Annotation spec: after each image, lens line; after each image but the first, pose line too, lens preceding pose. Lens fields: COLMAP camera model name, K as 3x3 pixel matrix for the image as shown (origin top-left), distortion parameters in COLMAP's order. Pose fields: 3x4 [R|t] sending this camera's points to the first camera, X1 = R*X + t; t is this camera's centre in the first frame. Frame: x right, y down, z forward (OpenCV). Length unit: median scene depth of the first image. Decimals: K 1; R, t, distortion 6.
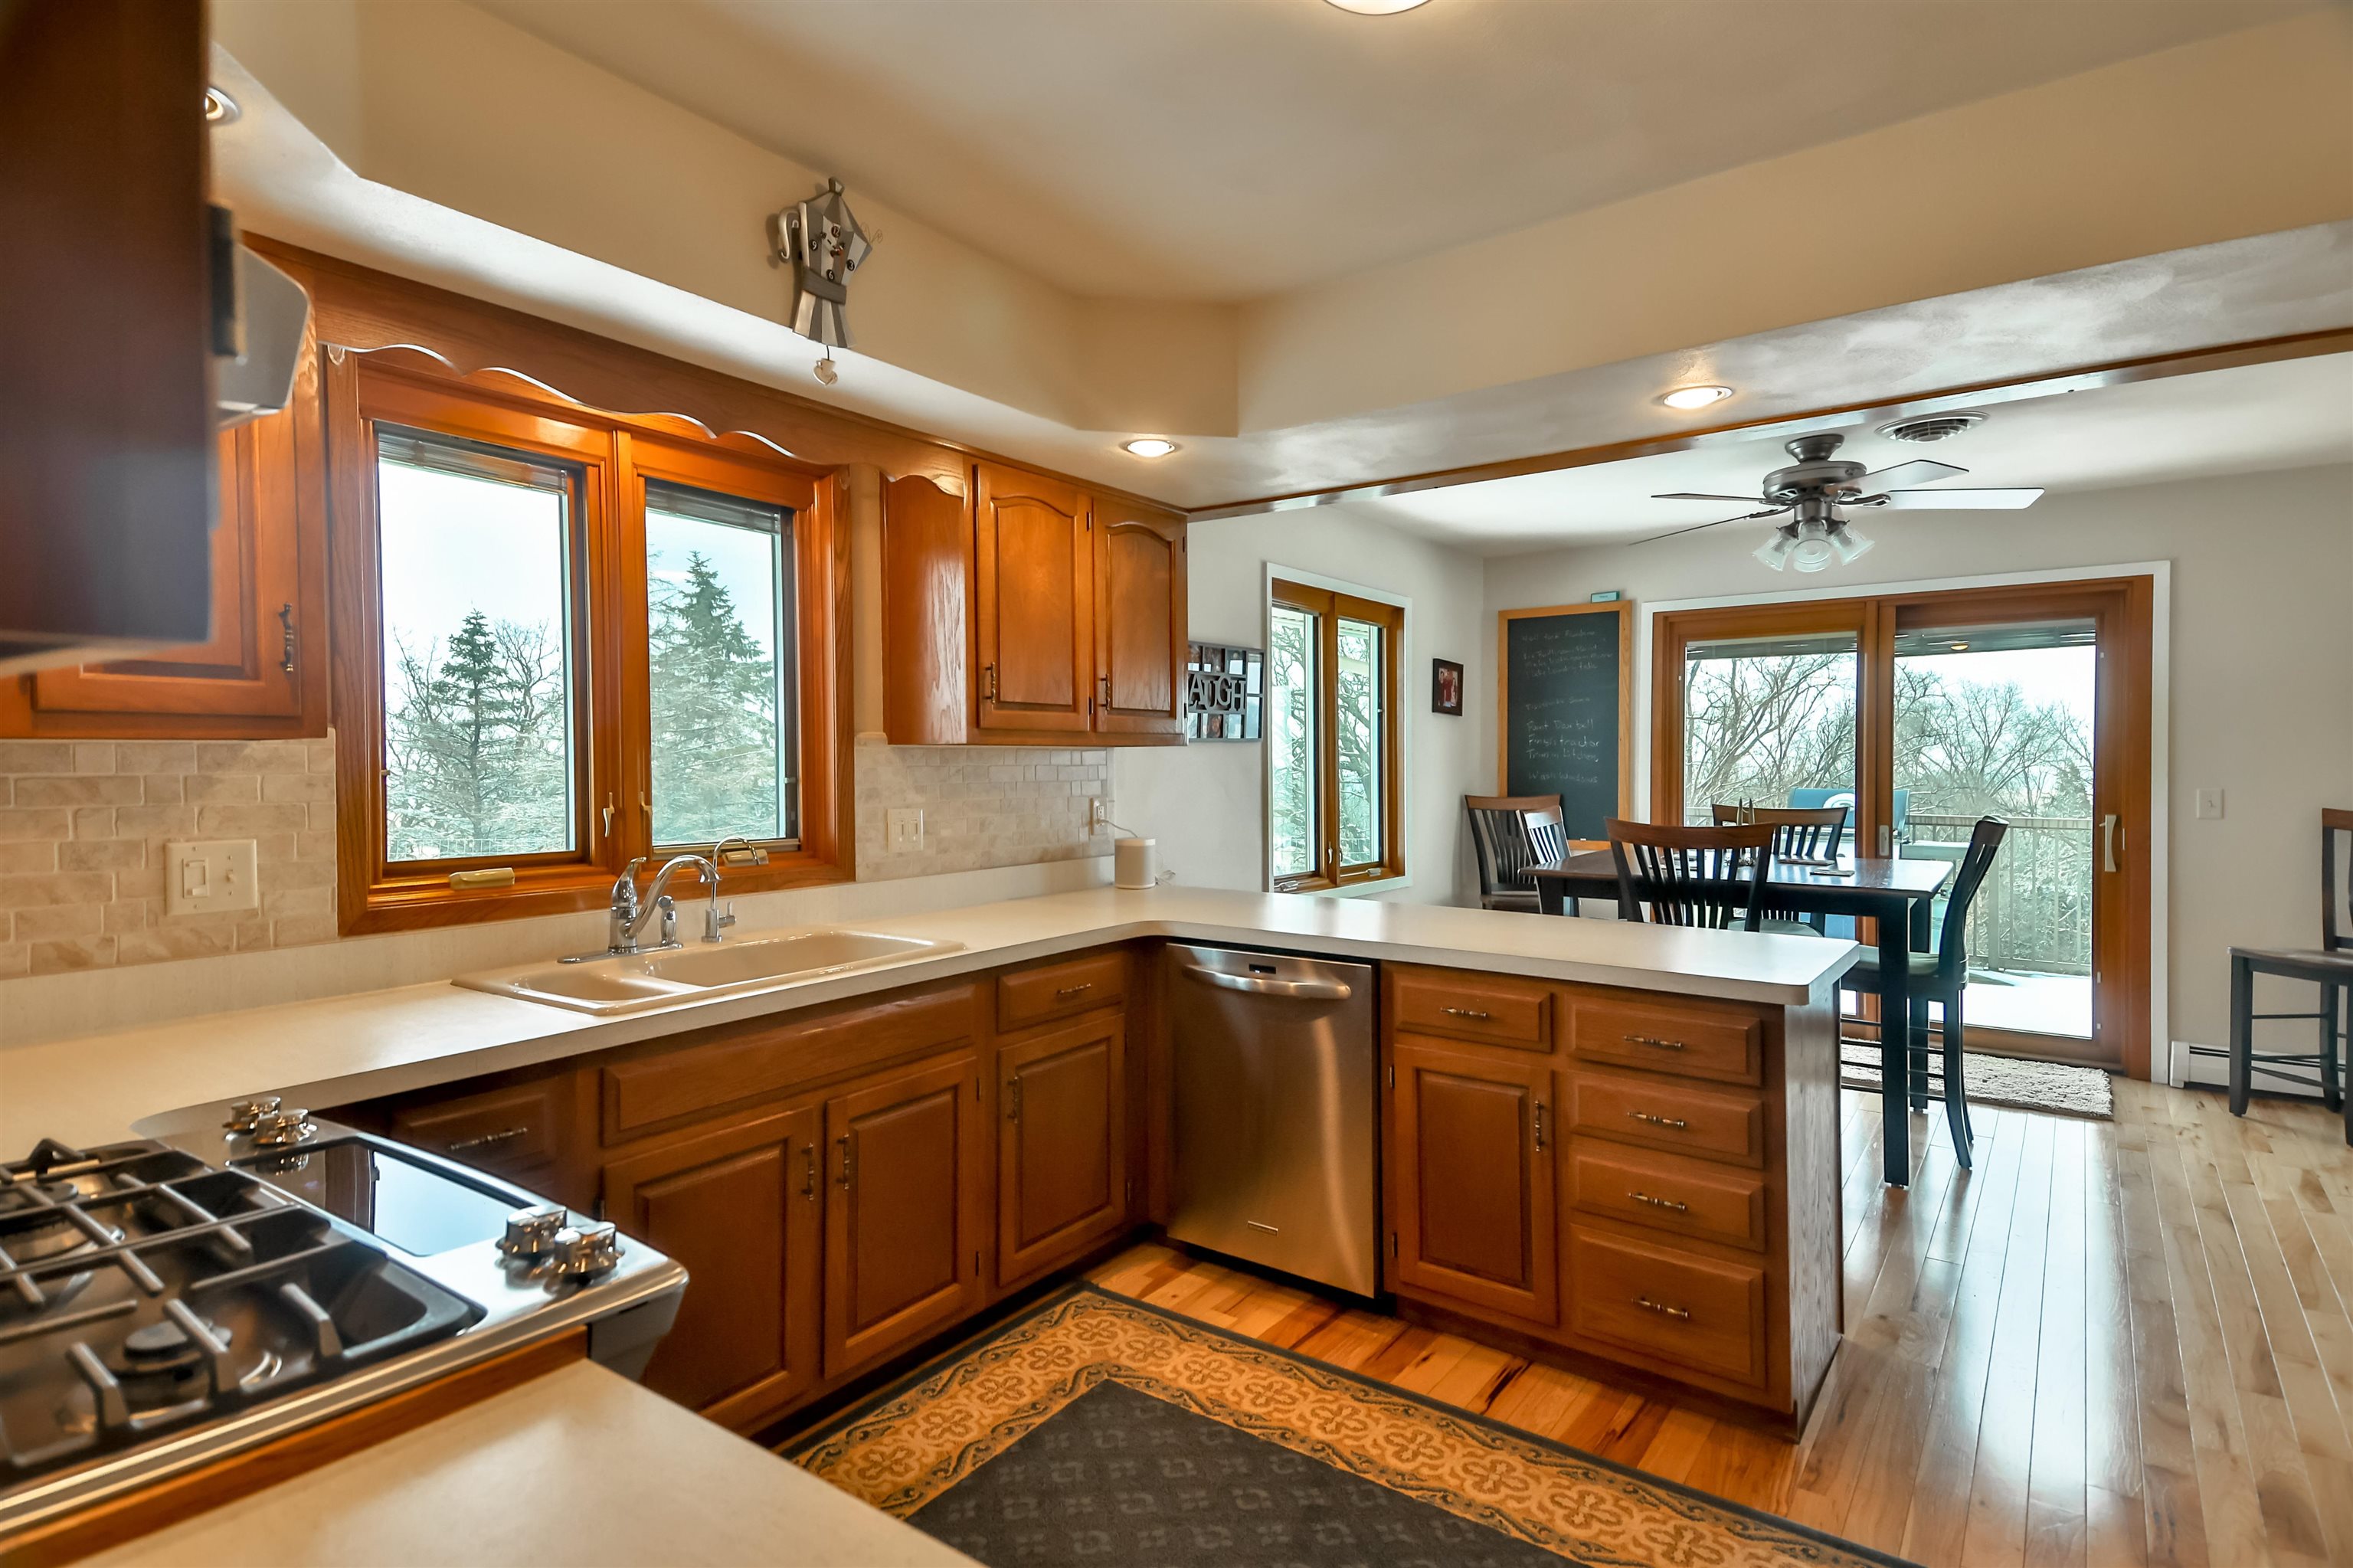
lens RADIAL K [[1207.4, 0, 1163.4], [0, 1207.4, 765.2], [0, 0, 1]] dist [0.120120, -0.062356]
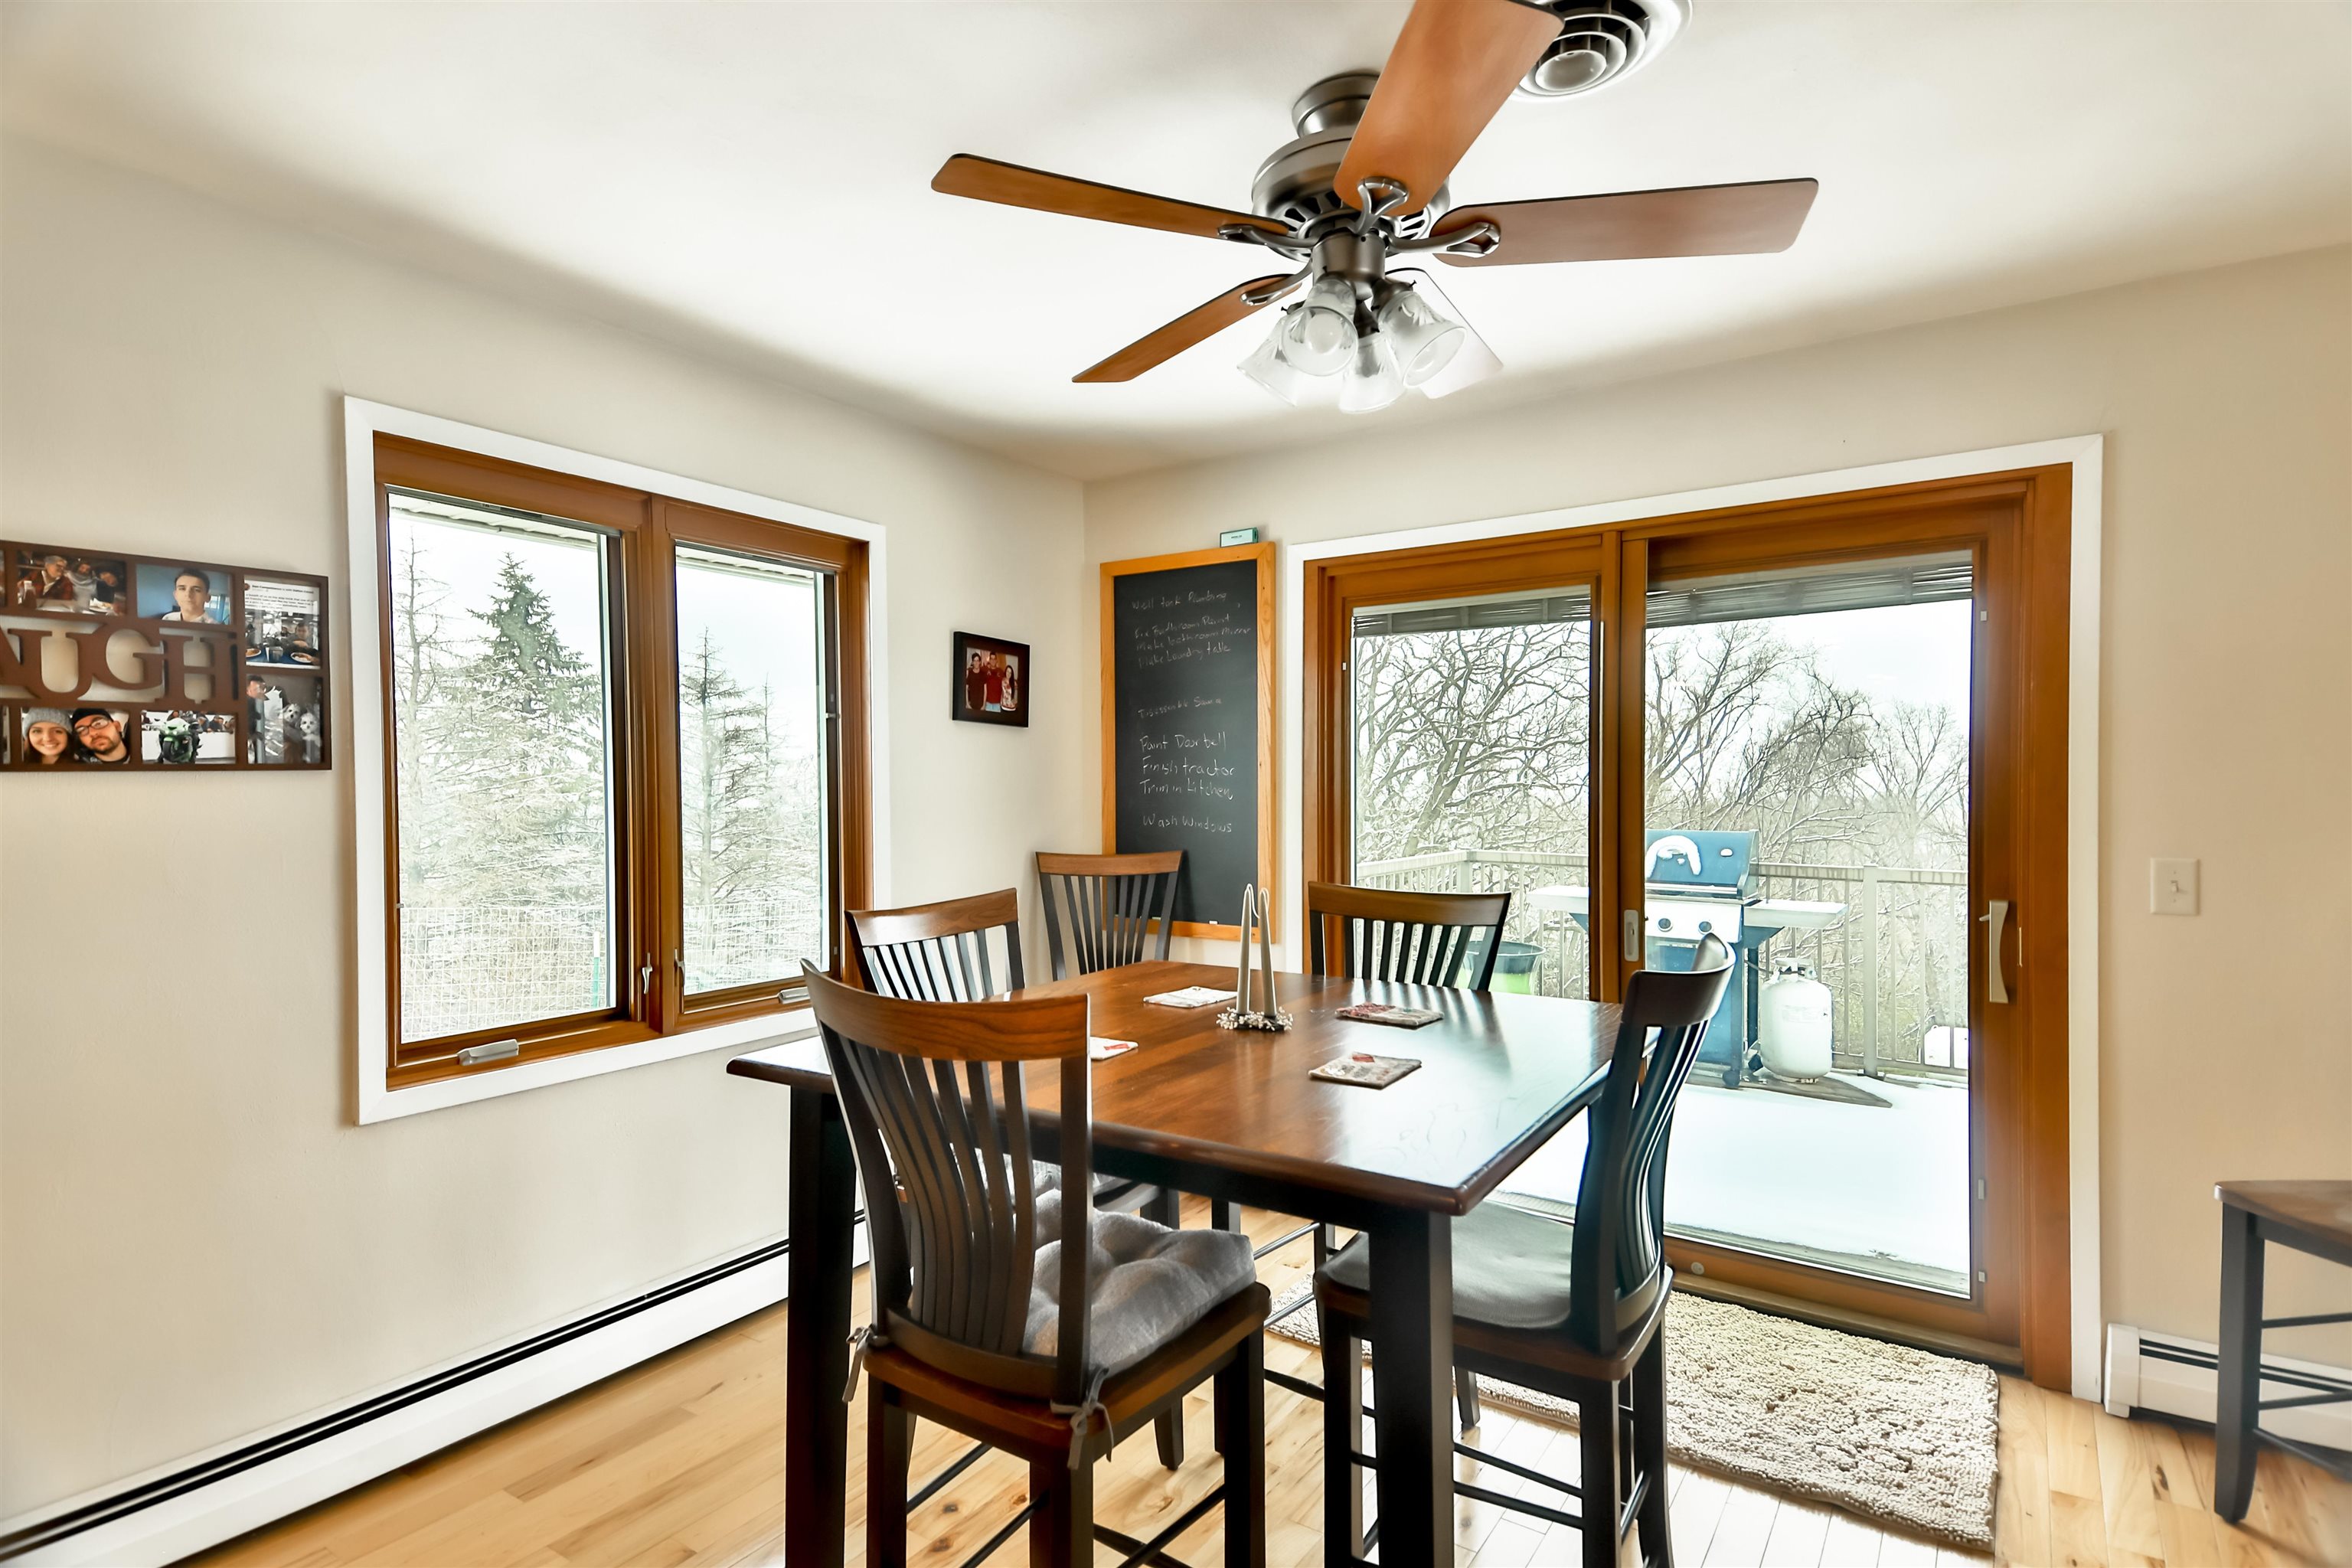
lens RADIAL K [[1203.4, 0, 1160.0], [0, 1203.4, 787.2], [0, 0, 1]] dist [0.111676, -0.060642]
pose [[0.999690, -0.000366, 0.024912, 0.323962], [0.000375, 1.000000, -0.000349, -0.009779], [-0.024912, 0.000358, 0.999690, 0.406171]]
